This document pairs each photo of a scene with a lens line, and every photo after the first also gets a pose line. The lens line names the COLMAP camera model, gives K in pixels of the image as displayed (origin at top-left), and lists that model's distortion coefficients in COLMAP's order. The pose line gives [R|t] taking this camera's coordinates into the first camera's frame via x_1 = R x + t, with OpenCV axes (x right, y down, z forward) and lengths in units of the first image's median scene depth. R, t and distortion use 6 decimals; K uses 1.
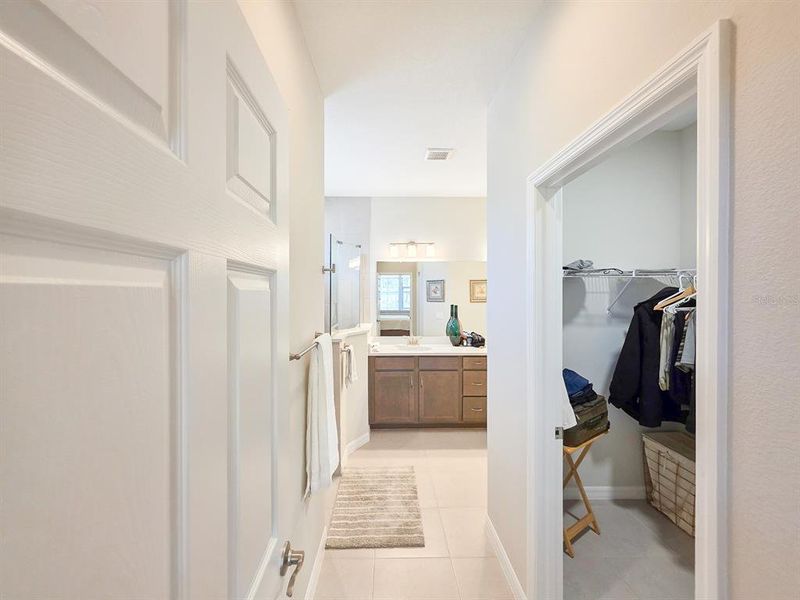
lens RADIAL K [[324.0, 0, 400.0], [0, 324.0, 300.0], [0, 0, 1]] dist [-0.001507, -0.000241]
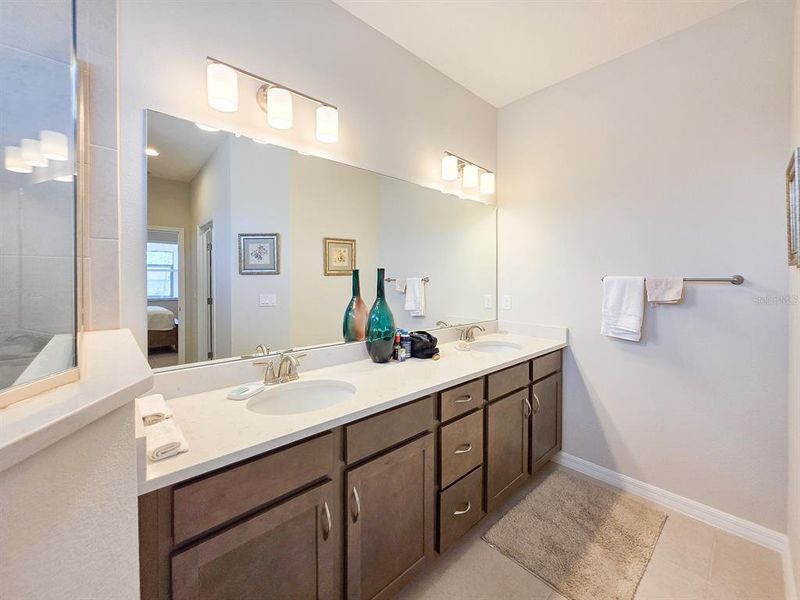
lens RADIAL K [[324.0, 0, 400.0], [0, 324.0, 300.0], [0, 0, 1]] dist [-0.001507, -0.000241]
pose [[0.771640, -0.027274, 0.635475, -0.057388], [-0.000711, 0.999043, 0.043742, 0.025899], [-0.636059, -0.034205, 0.770882, 0.447686]]
